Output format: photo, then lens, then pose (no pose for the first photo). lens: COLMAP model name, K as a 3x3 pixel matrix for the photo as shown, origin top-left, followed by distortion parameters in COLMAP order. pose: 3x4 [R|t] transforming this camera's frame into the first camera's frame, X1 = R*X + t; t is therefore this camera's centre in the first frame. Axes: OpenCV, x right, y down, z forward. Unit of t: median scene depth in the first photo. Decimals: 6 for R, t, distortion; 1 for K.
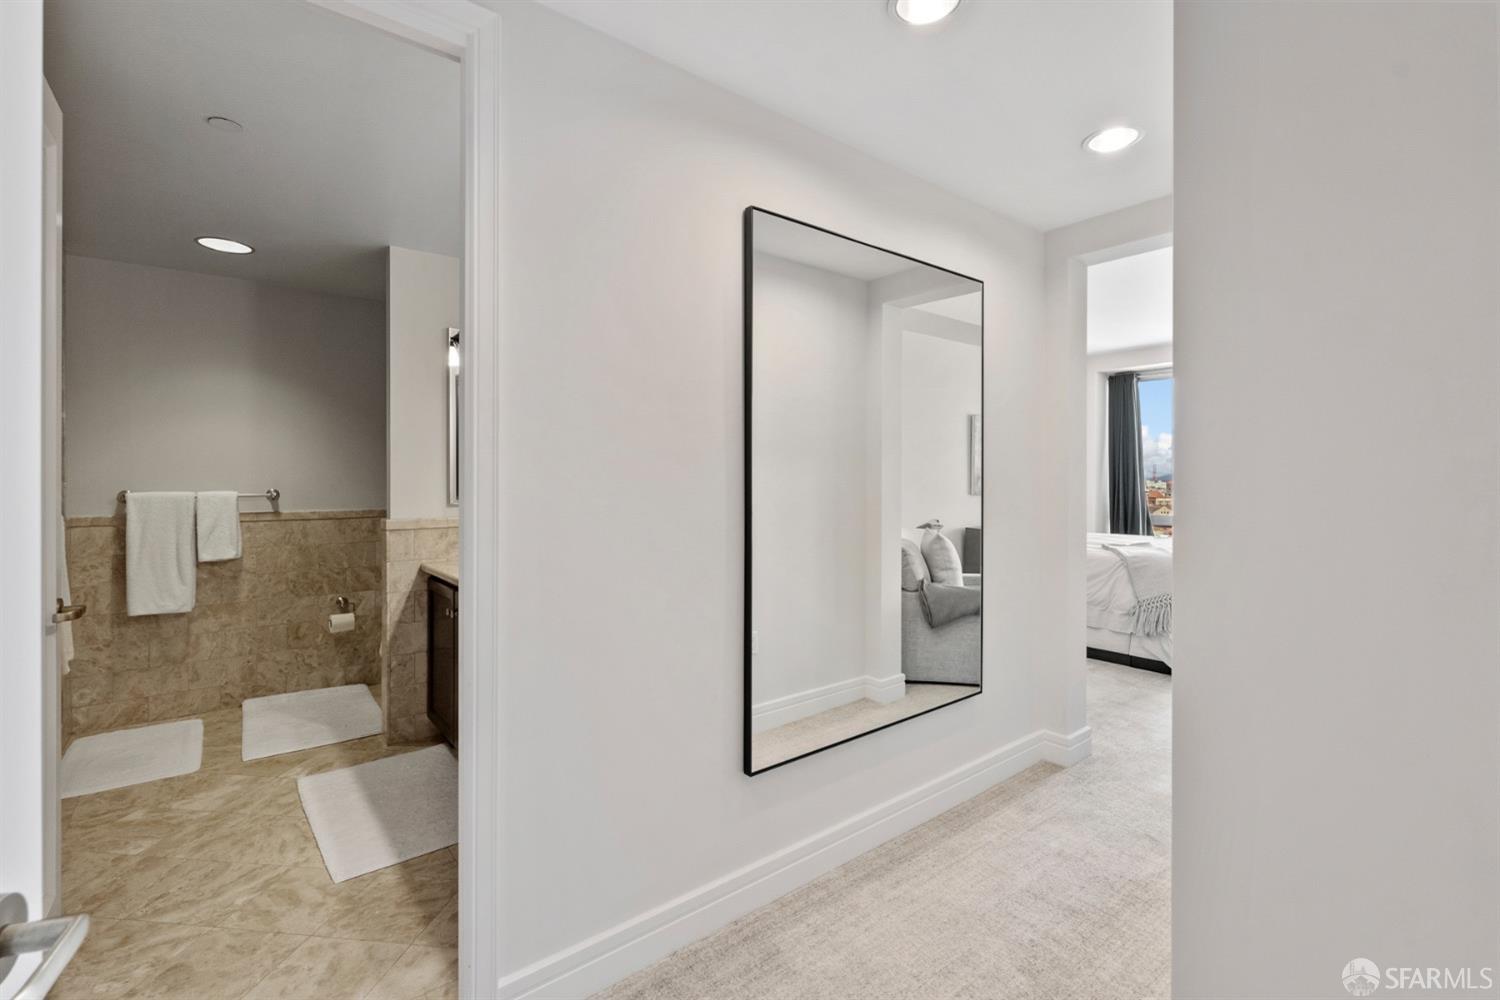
lens RADIAL K [[668.8, 0, 750.6], [0, 668.8, 485.6], [0, 0, 1]] dist [-0.004589, 0.000637]
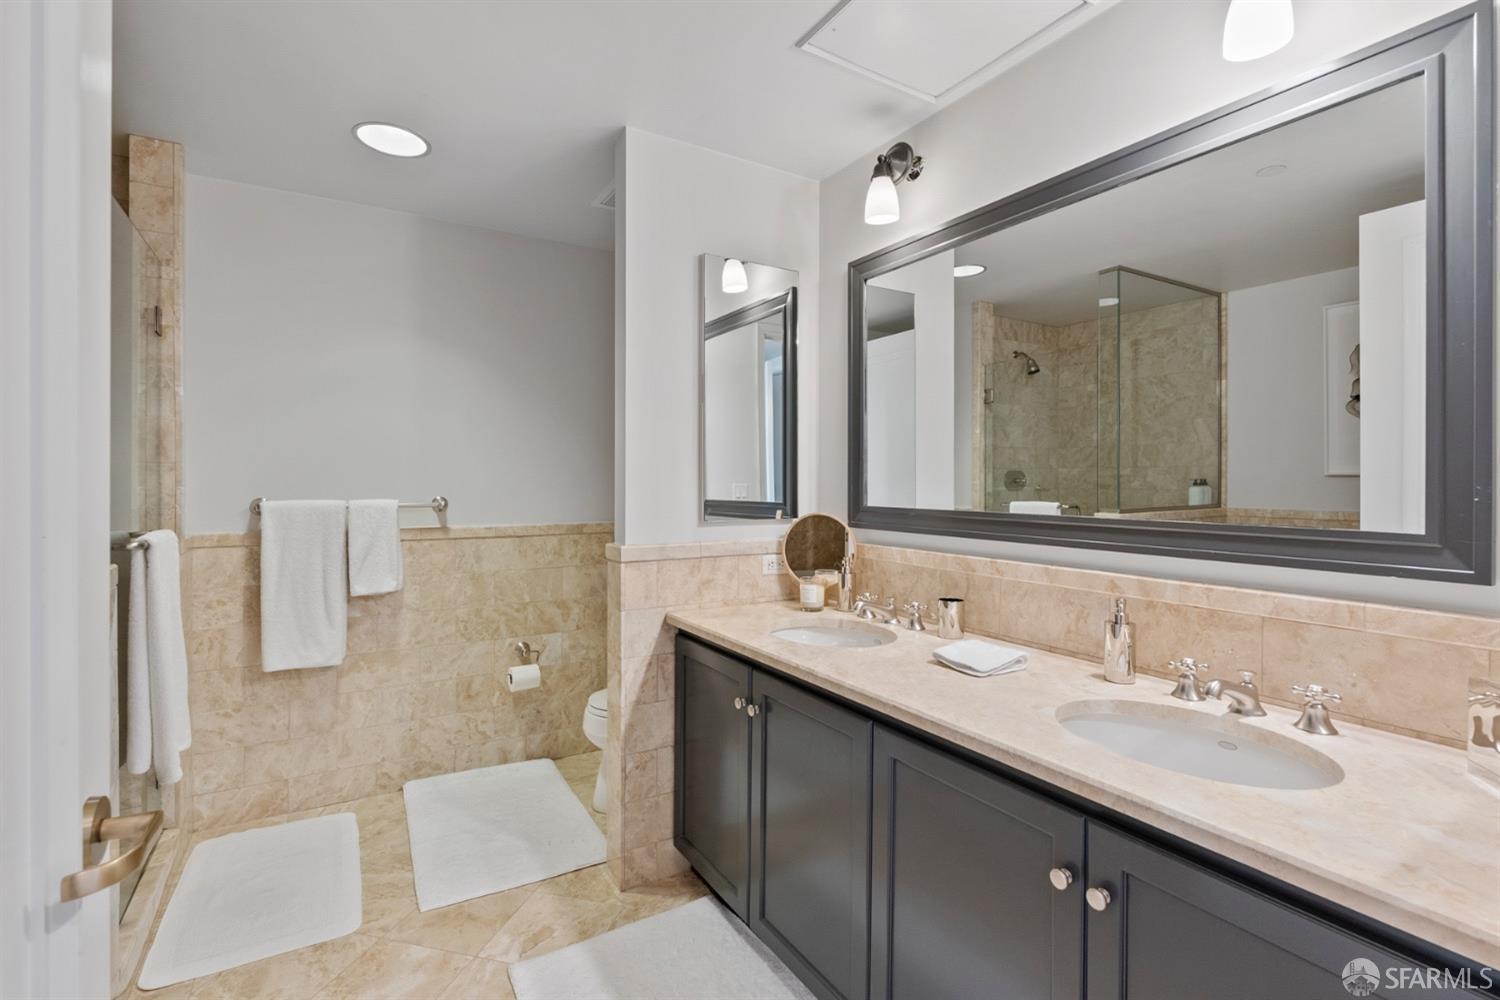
lens RADIAL K [[668.8, 0, 743.2], [0, 668.8, 494.7], [0, 0, 1]] dist [-0.004589, 0.000637]
pose [[0.991706, 0.006359, -0.128367, -0.319442], [-0.005678, 0.999968, 0.005672, -0.003124], [0.128399, -0.004896, 0.991710, 0.342714]]
